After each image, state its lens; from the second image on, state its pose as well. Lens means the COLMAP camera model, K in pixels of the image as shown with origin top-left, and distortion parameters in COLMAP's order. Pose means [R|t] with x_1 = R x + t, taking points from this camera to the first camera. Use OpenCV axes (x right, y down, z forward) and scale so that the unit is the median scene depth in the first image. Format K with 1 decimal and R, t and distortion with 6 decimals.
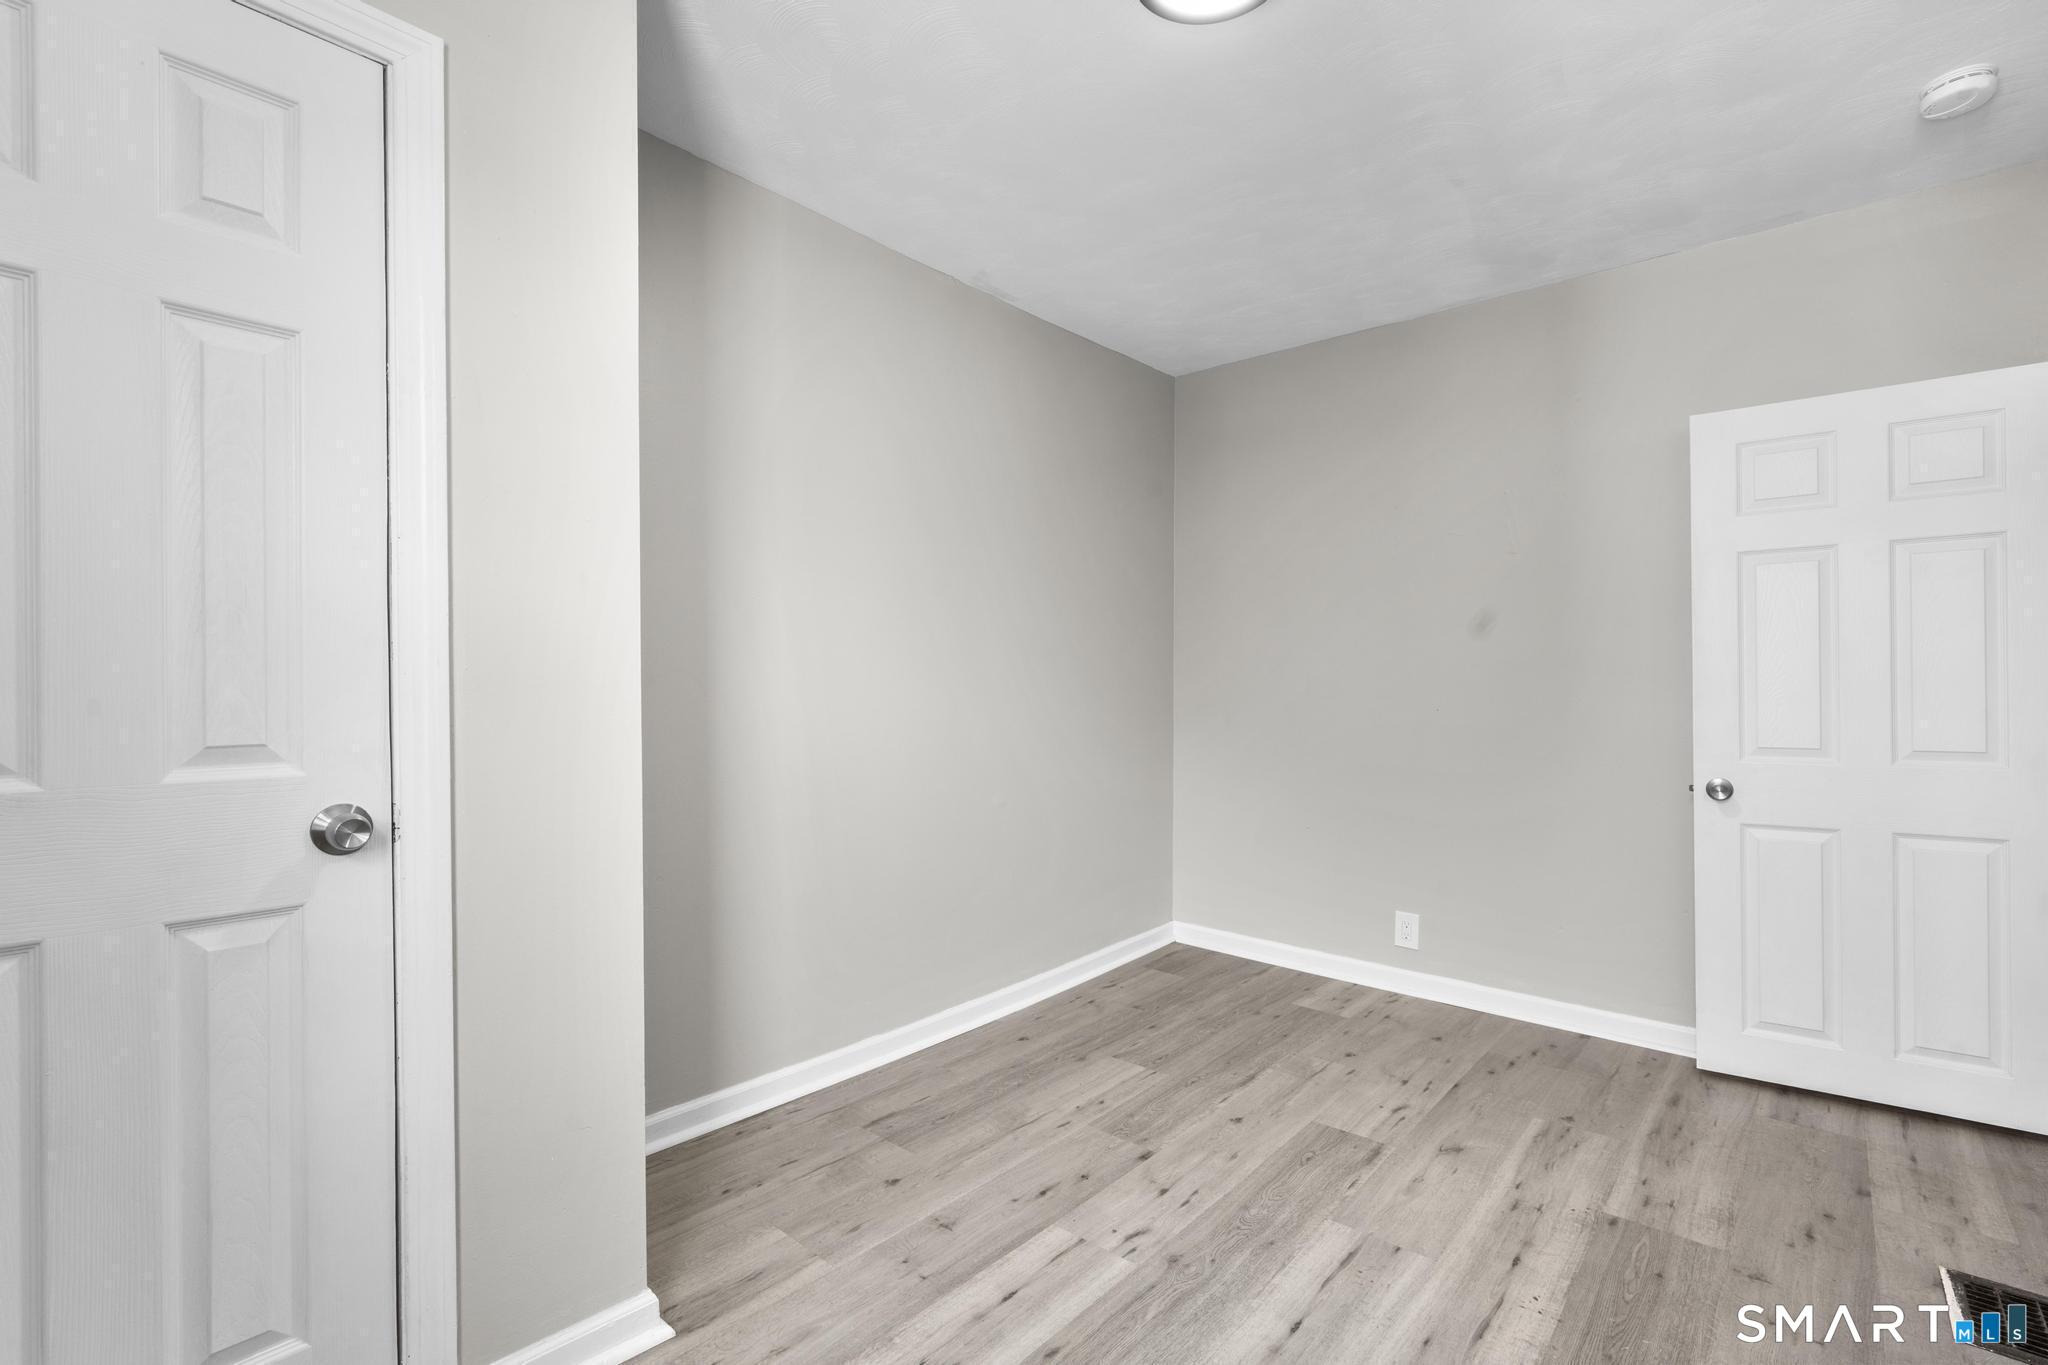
lens RADIAL K [[917.7, 0, 1020.3], [0, 917.7, 686.6], [0, 0, 1]] dist [-0.006694, 0.003902]
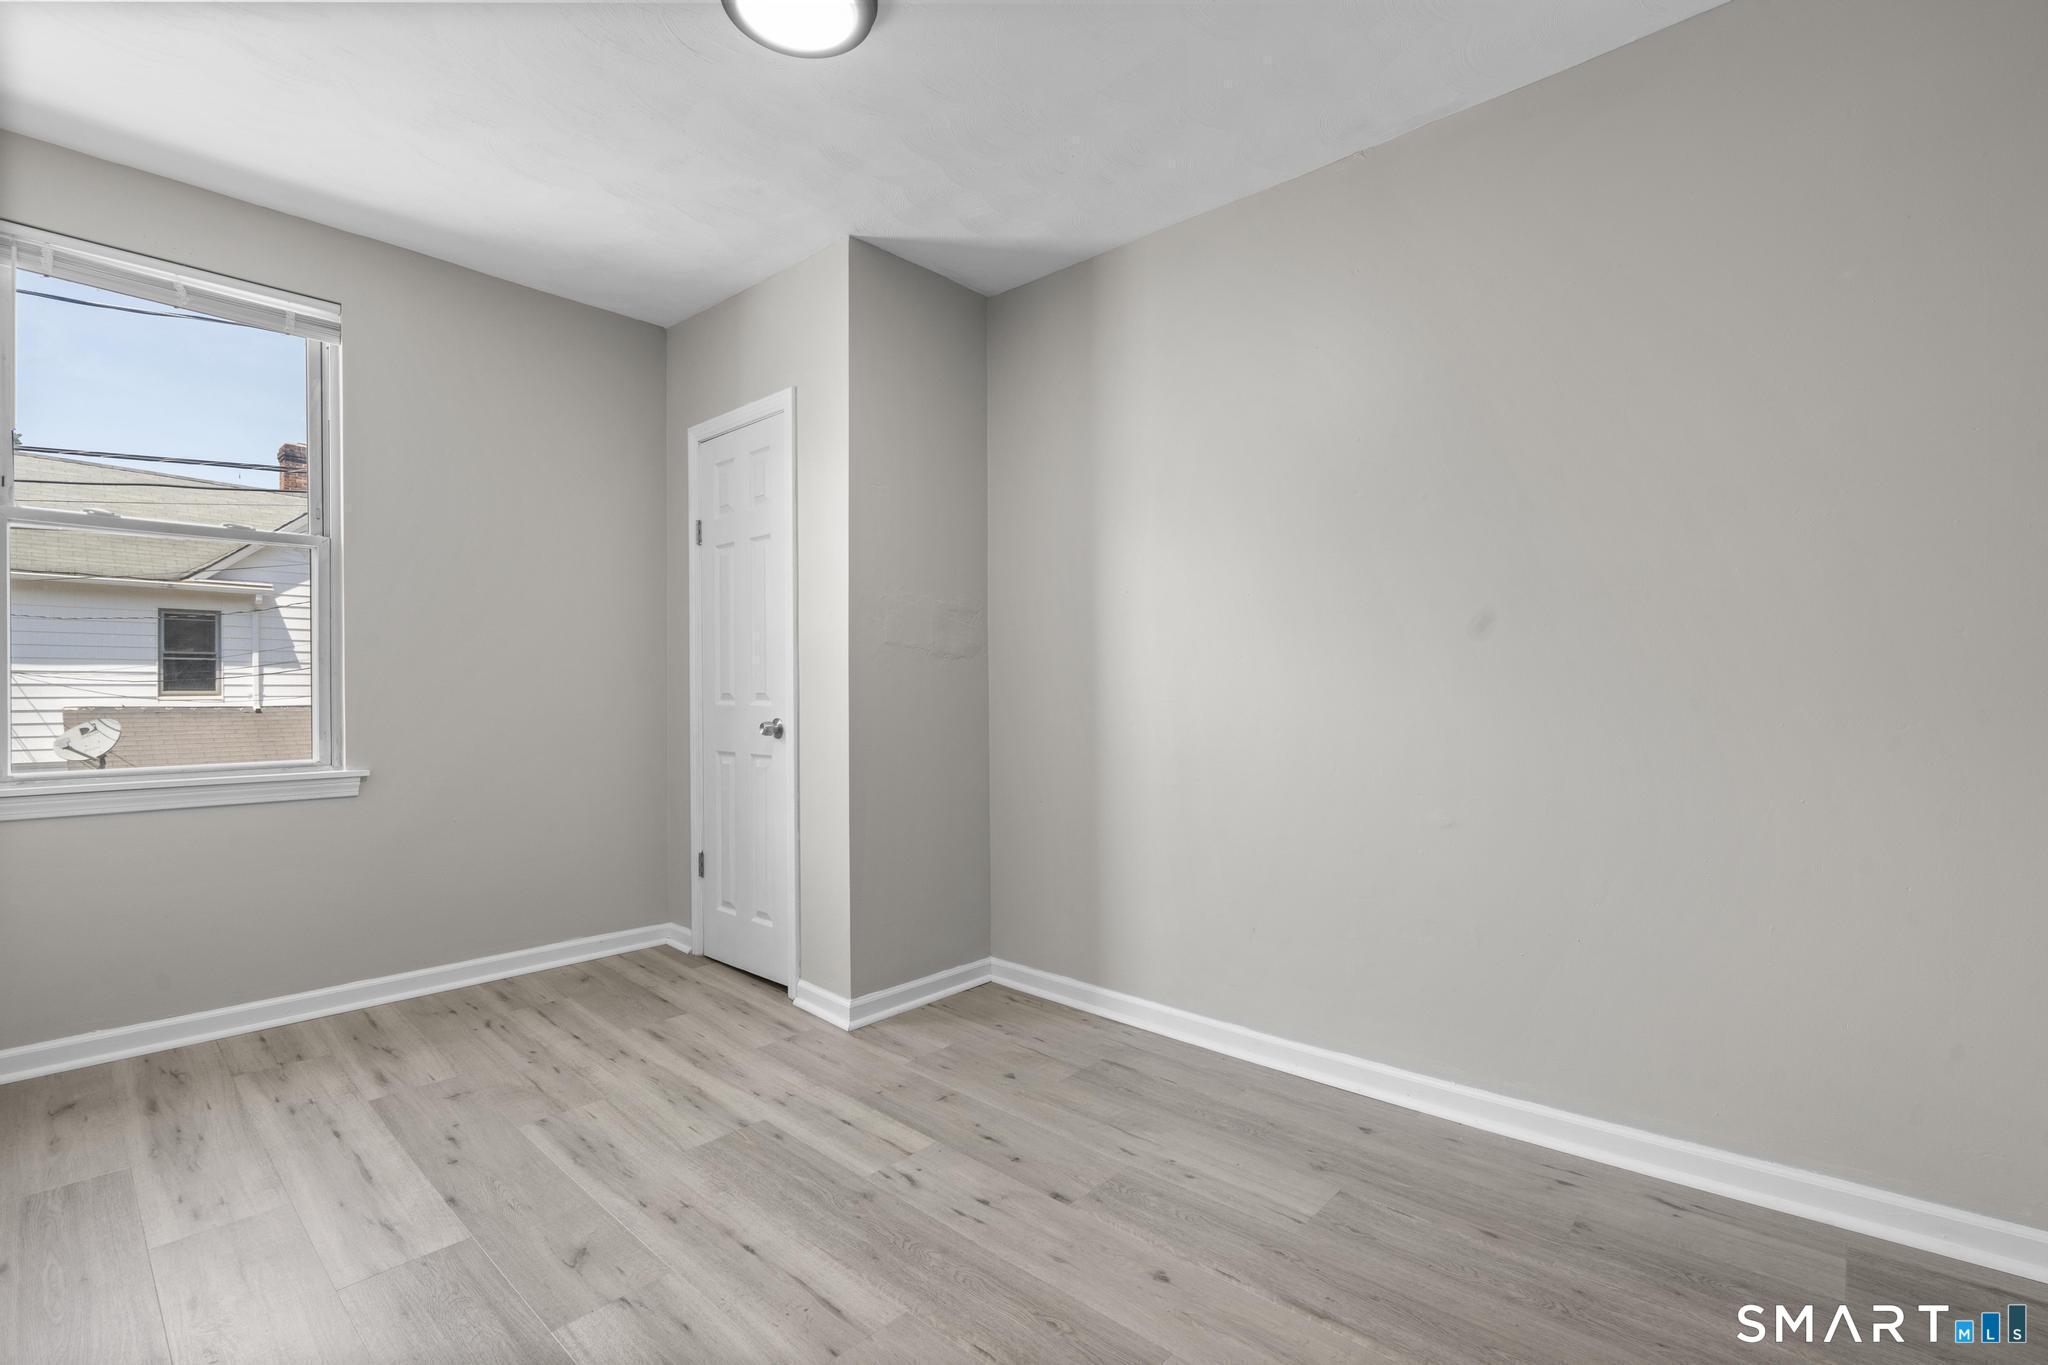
lens RADIAL K [[917.7, 0, 1022.0], [0, 917.7, 681.6], [0, 0, 1]] dist [-0.006694, 0.003902]
pose [[-0.016154, -0.004263, -0.999860, 1.051280], [0.008409, 0.999955, -0.004400, 0.027827], [0.999834, -0.008479, -0.016118, 1.024863]]
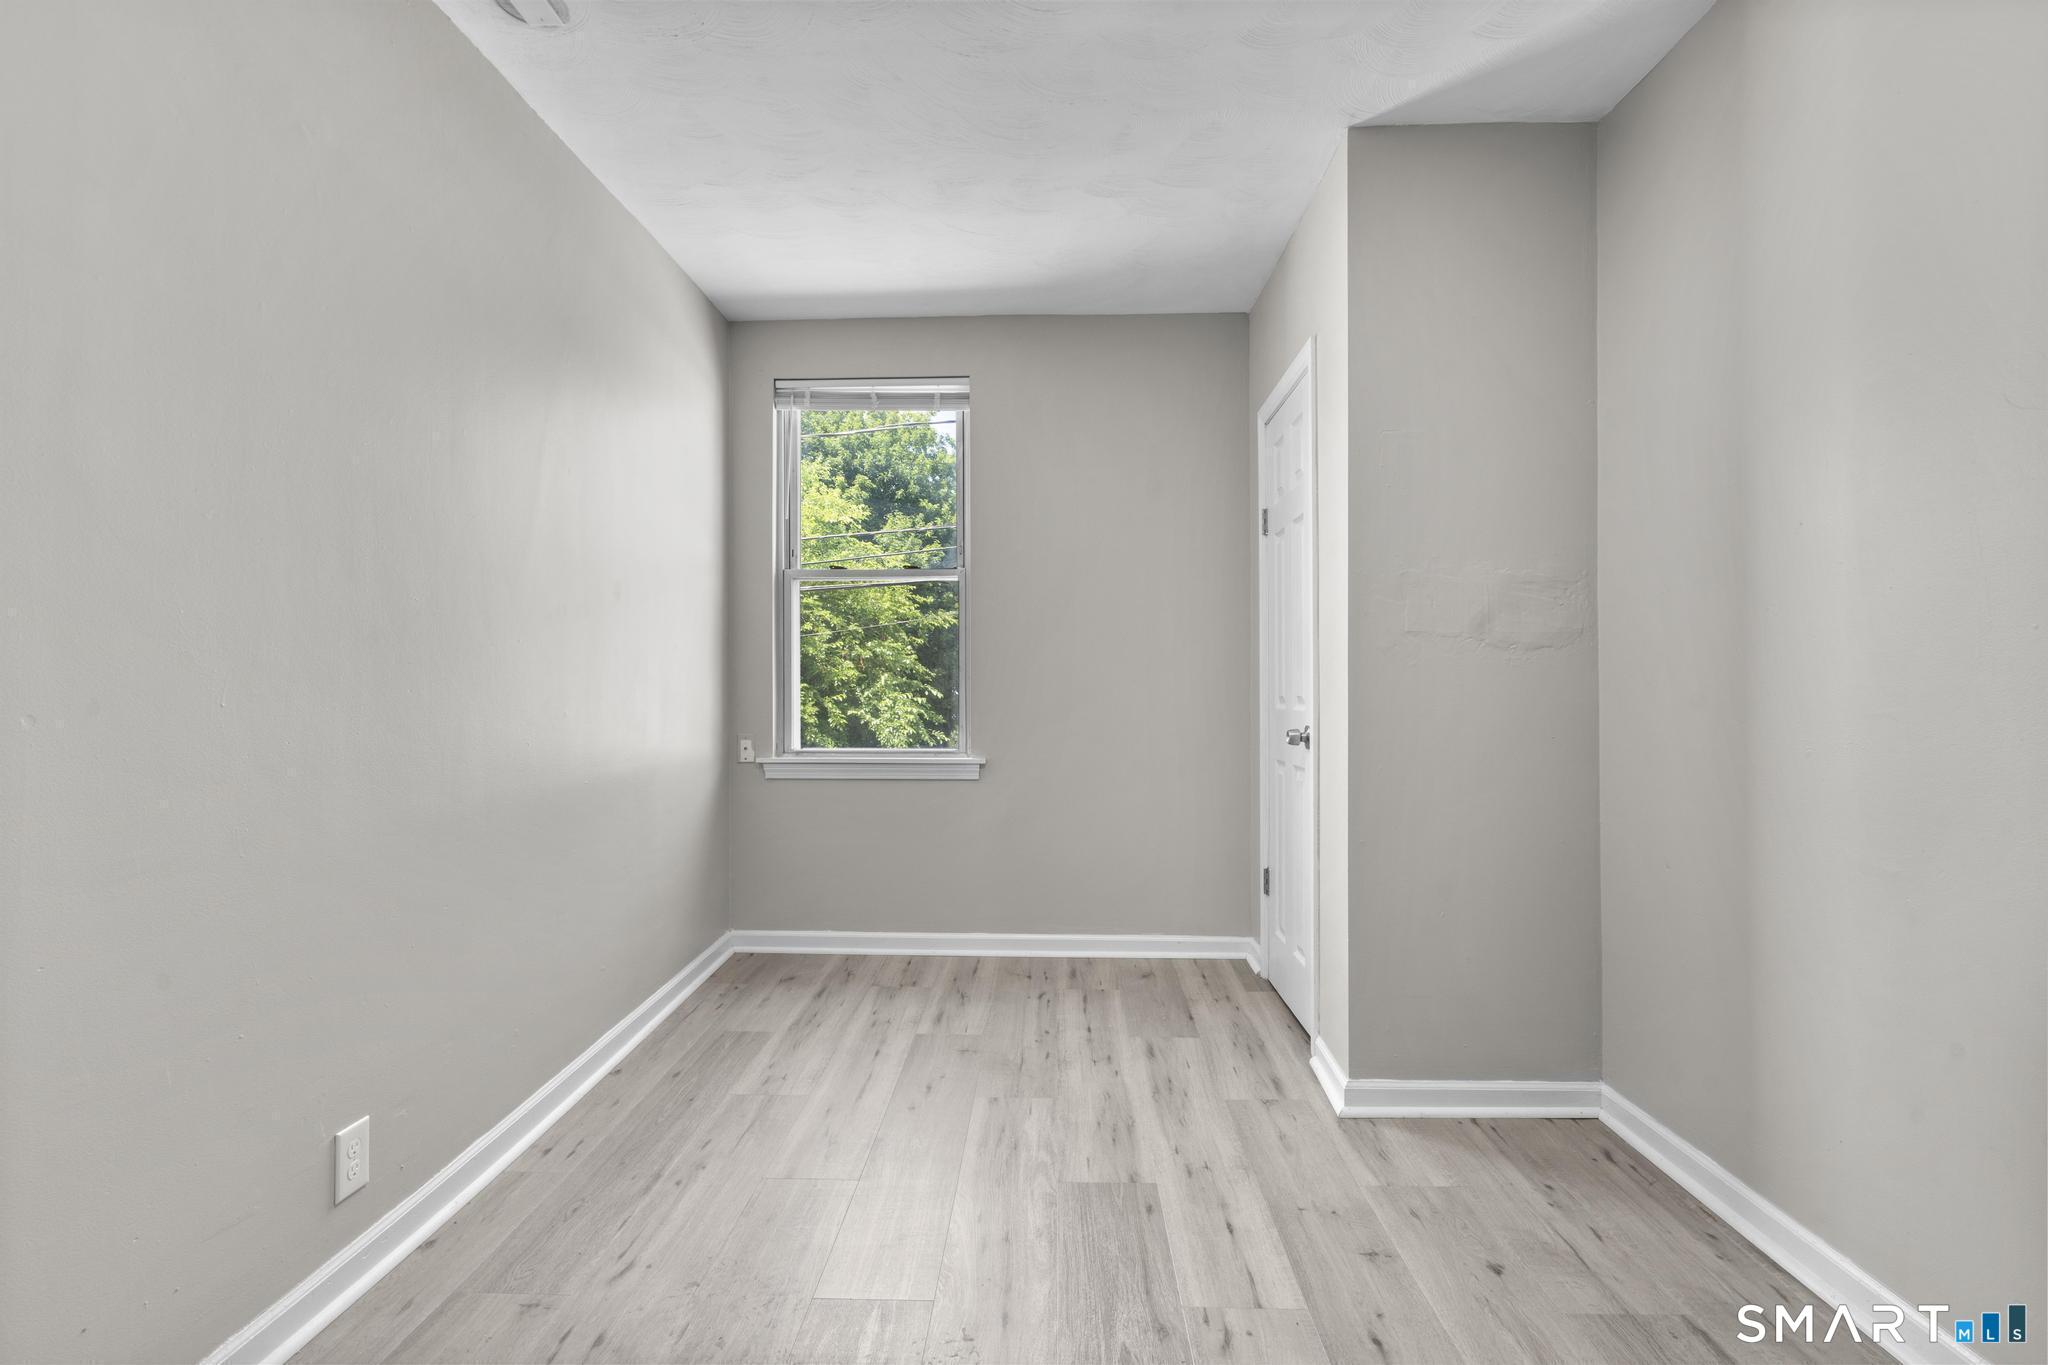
lens RADIAL K [[917.7, 0, 1025.0], [0, 917.7, 683.0], [0, 0, 1]] dist [-0.006694, 0.003902]
pose [[-0.769858, -0.002014, -0.638212, 0.686178], [0.007221, 0.999904, -0.011866, 0.031074], [0.638174, -0.013744, -0.769770, 1.344308]]
